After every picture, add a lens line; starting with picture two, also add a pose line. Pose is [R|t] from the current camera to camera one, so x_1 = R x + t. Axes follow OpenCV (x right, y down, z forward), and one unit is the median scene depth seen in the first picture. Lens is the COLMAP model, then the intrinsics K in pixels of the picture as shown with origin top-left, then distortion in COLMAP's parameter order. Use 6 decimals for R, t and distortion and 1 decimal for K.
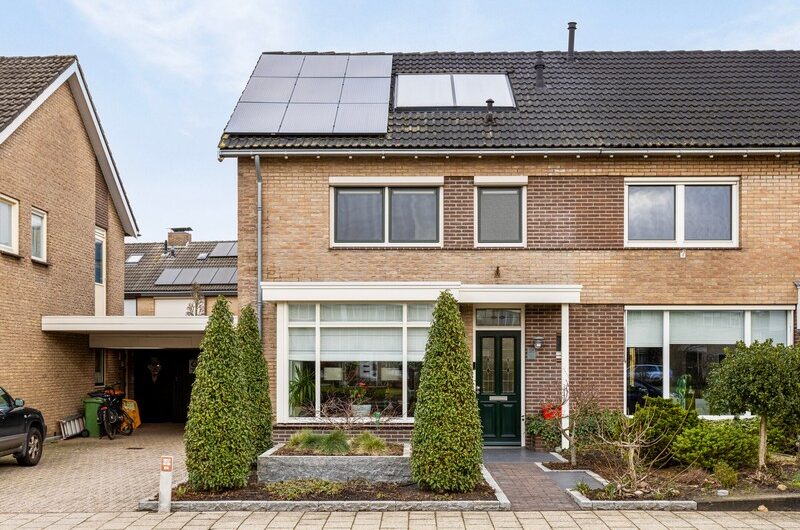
lens RADIAL K [[996.4, 0, 344.8], [0, 996.4, 284.8], [0, 0, 1]] dist [0.009604, 0.010313]
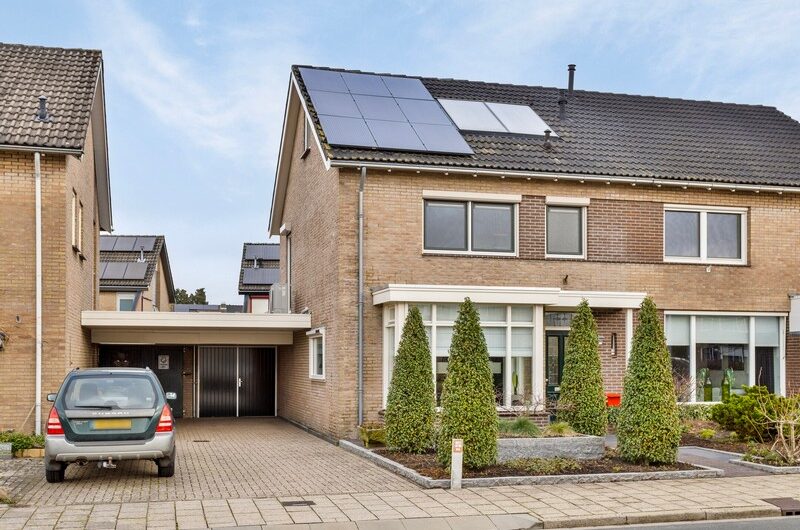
lens RADIAL K [[973.5, 0, 400.0], [0, 973.5, 265.0], [0, 0, 1]] dist [0.006687, 0.001373]
pose [[0.957059, 0.029546, 0.288383, -0.356114], [-0.024061, 0.999456, -0.022547, 0.000126], [-0.288893, 0.014640, 0.957250, -0.028643]]
